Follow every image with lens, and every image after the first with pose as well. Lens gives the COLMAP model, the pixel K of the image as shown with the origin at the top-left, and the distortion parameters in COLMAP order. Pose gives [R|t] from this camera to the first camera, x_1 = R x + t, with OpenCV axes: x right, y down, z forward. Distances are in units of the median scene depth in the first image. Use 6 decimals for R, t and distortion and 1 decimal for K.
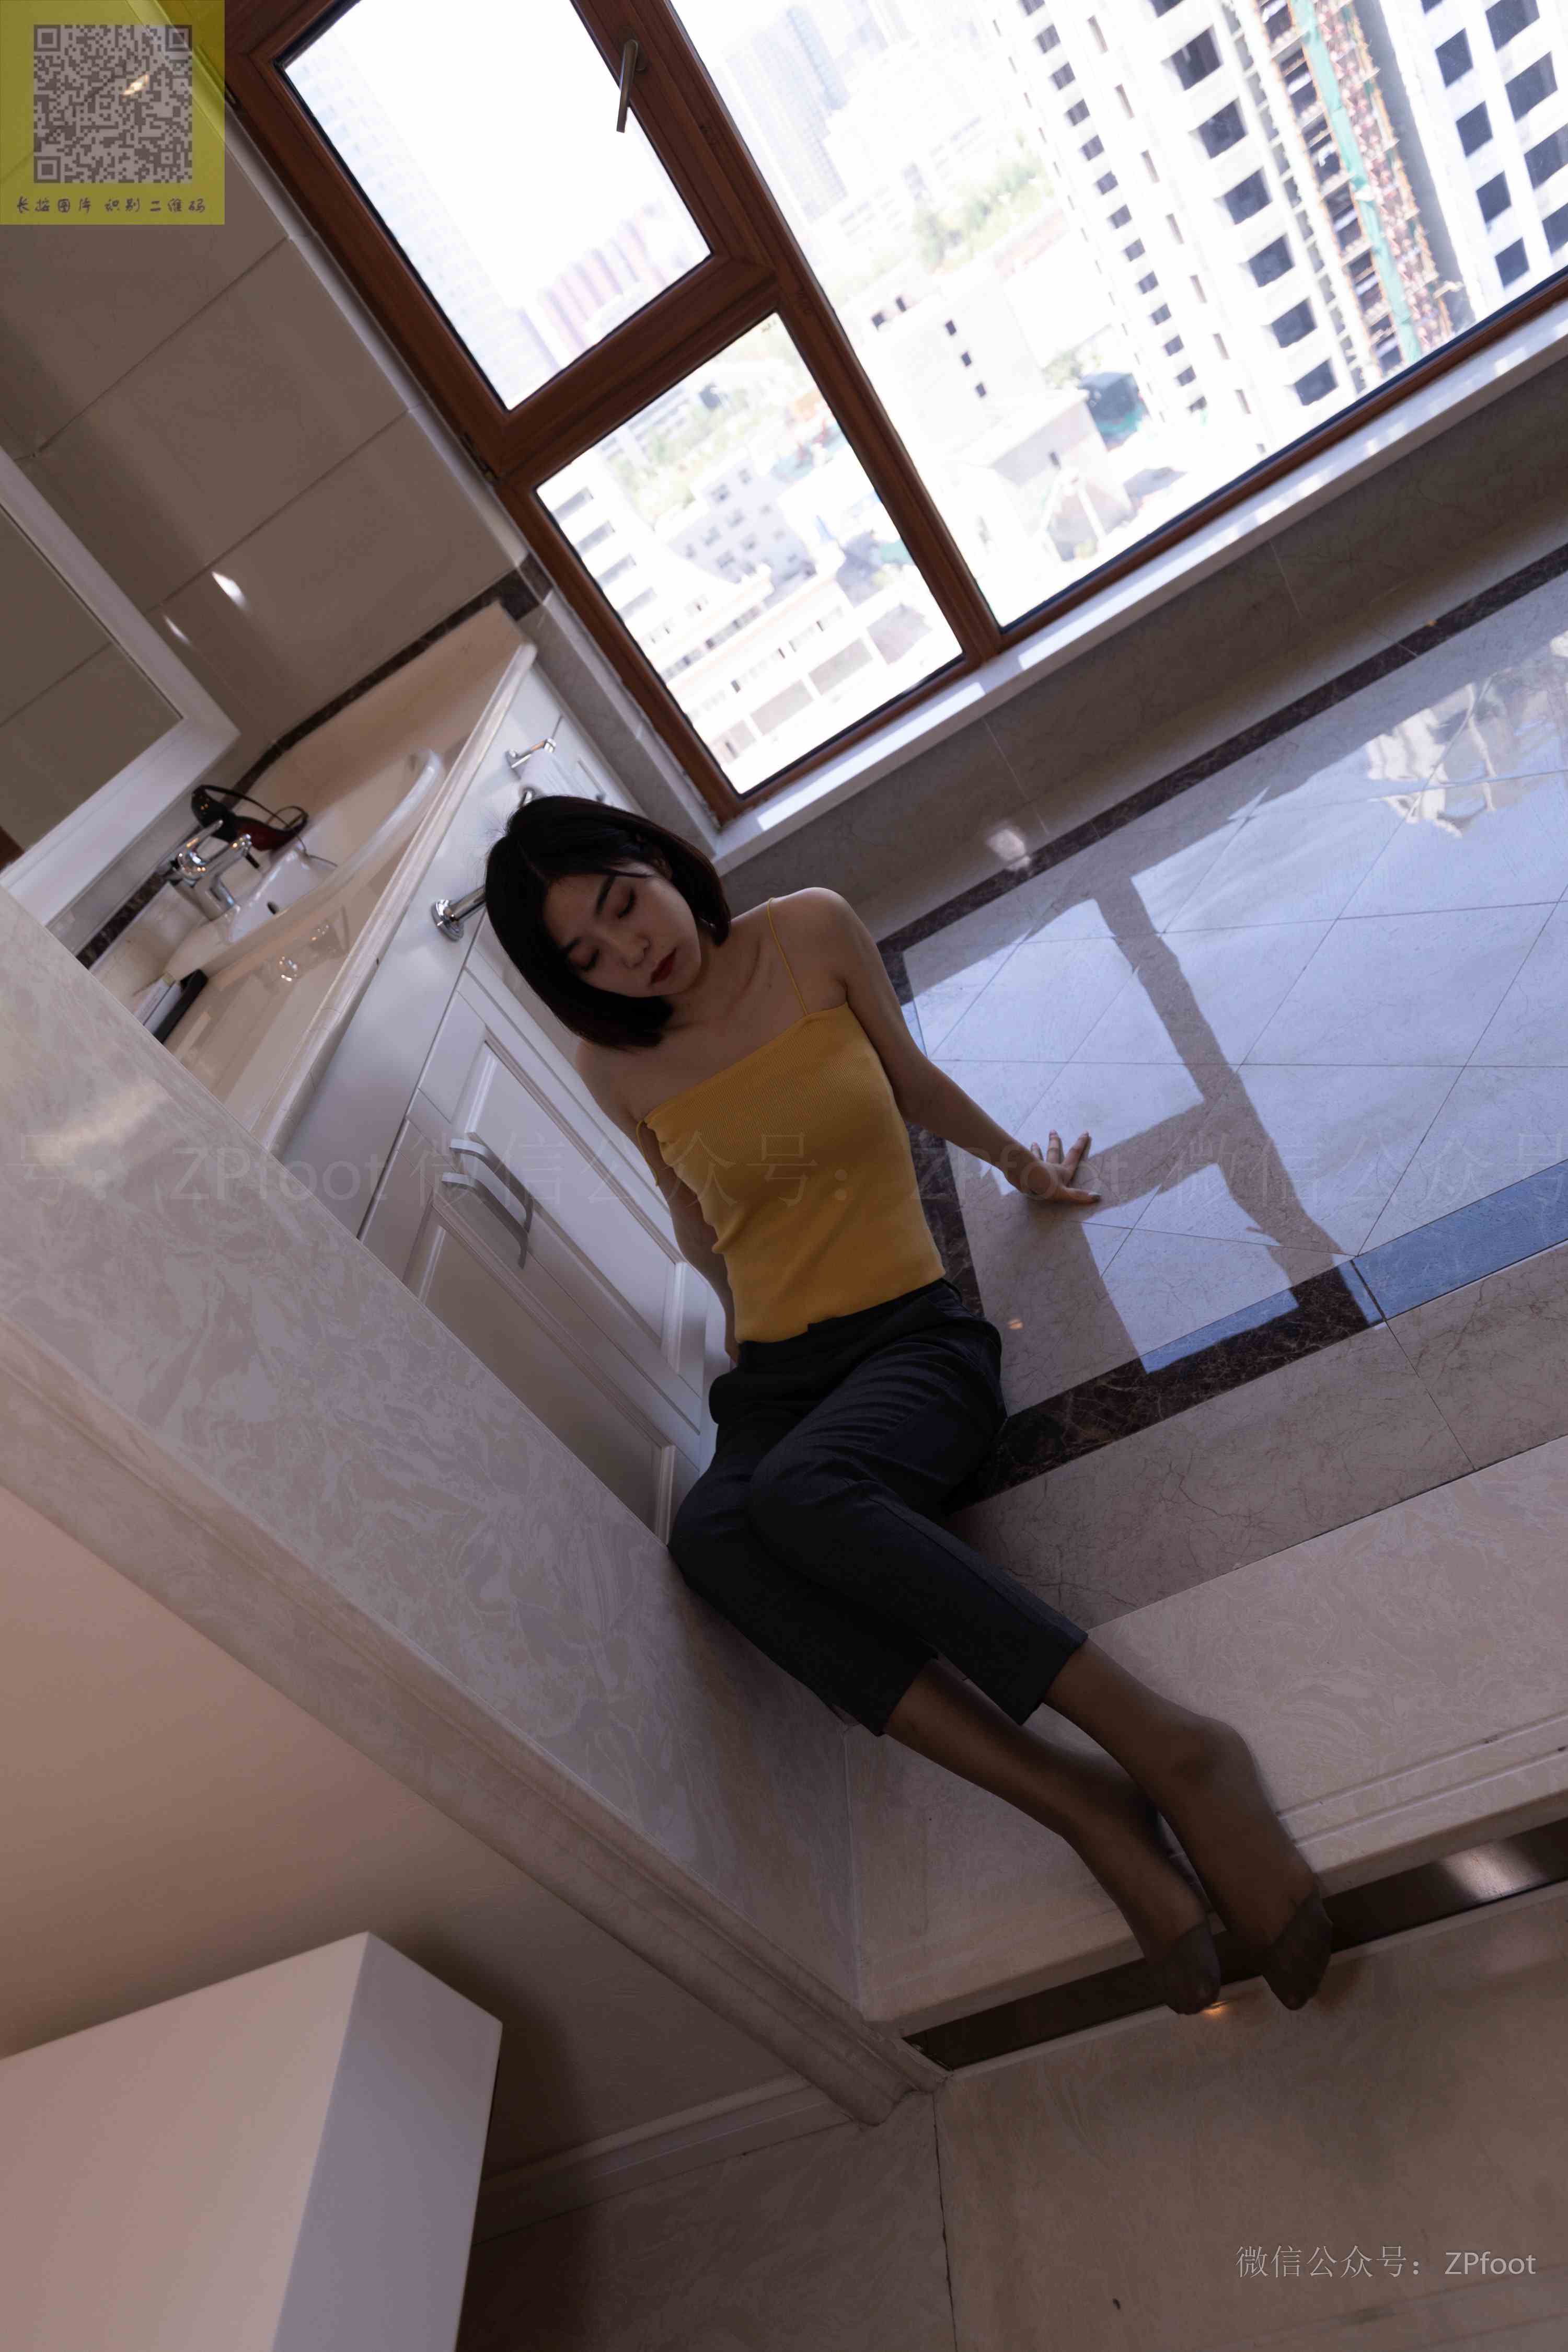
lens RADIAL K [[1412.2, 0, 785.1], [0, 1412.2, 1164.4], [0, 0, 1]] dist [-0.001181, -0.000009]
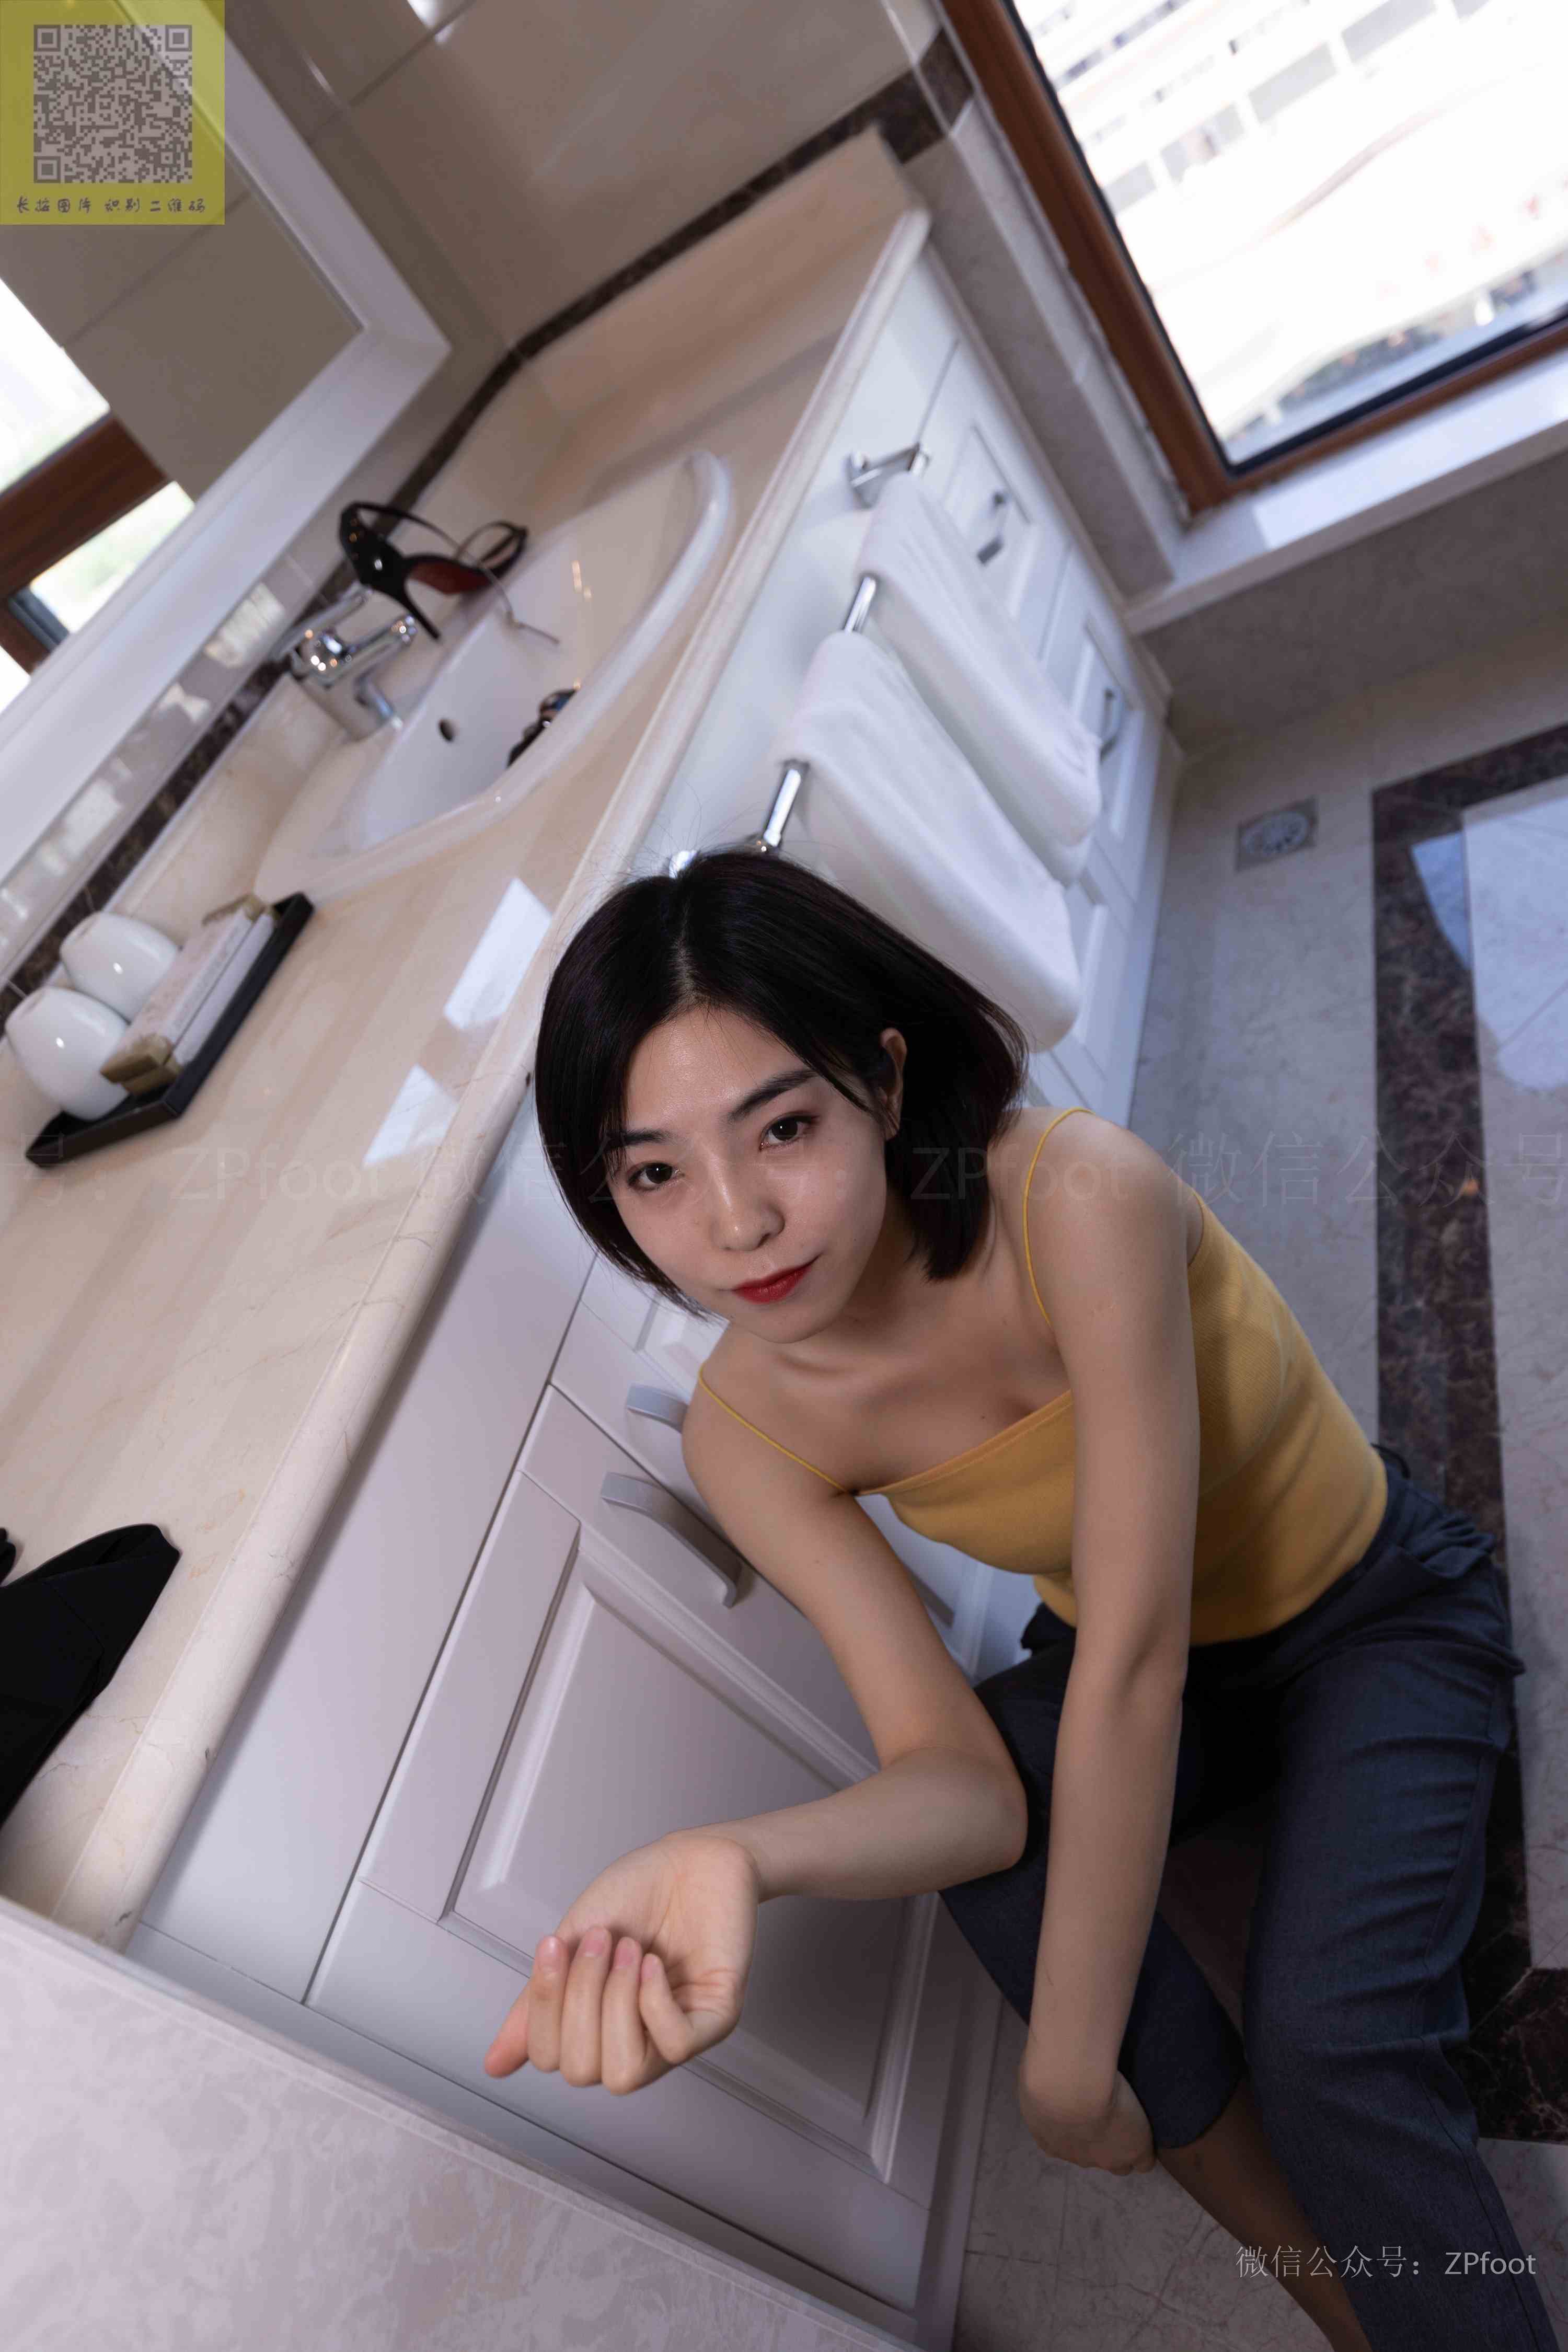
lens RADIAL K [[1656.1, 0, 781.3], [0, 1656.1, 1161.1], [0, 0, 1]] dist [-0.000061, -0.001088]
pose [[0.967049, 0.166751, -0.192380, -0.060890], [-0.109464, 0.954570, 0.277152, -0.285271], [0.229855, -0.246961, 0.941370, 0.386552]]
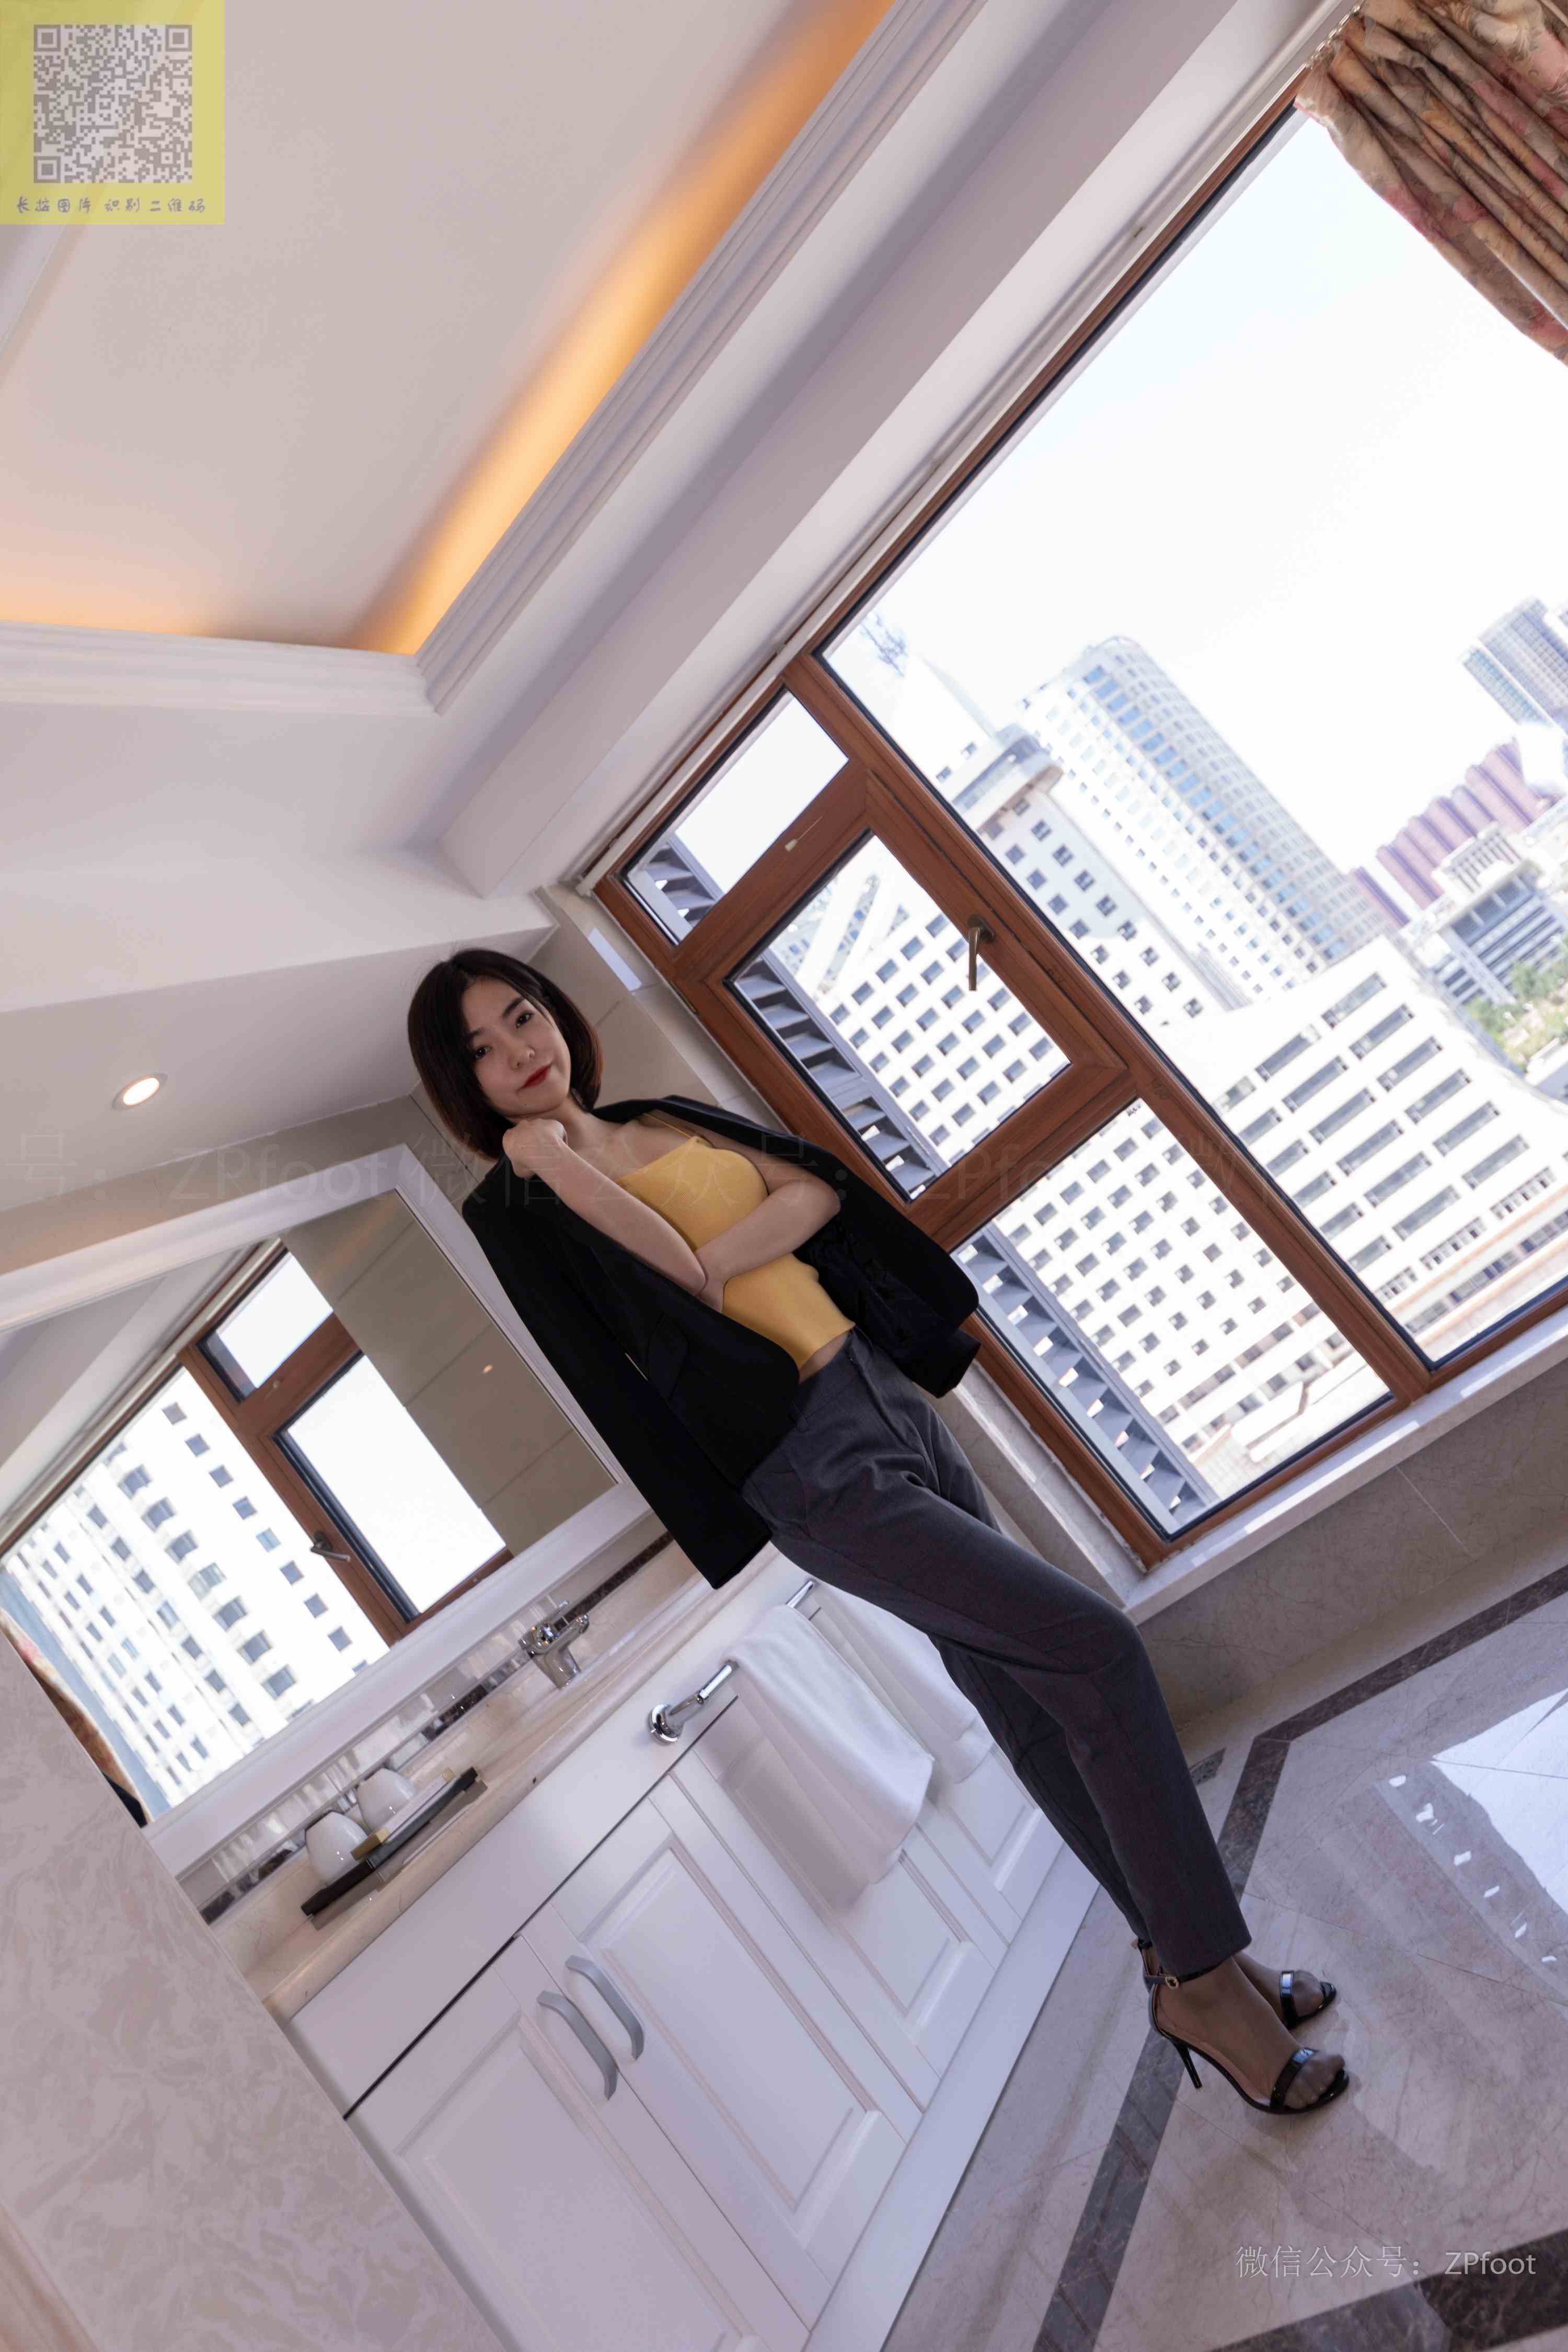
lens RADIAL K [[1668.8, 0, 770.0], [0, 1668.8, 1156.3], [0, 0, 1]] dist [0.000713, -0.002274]
pose [[0.866462, -0.090190, -0.491029, 0.568940], [-0.103697, 0.929584, -0.353724, -0.146672], [0.488355, 0.357407, 0.796096, -0.175852]]
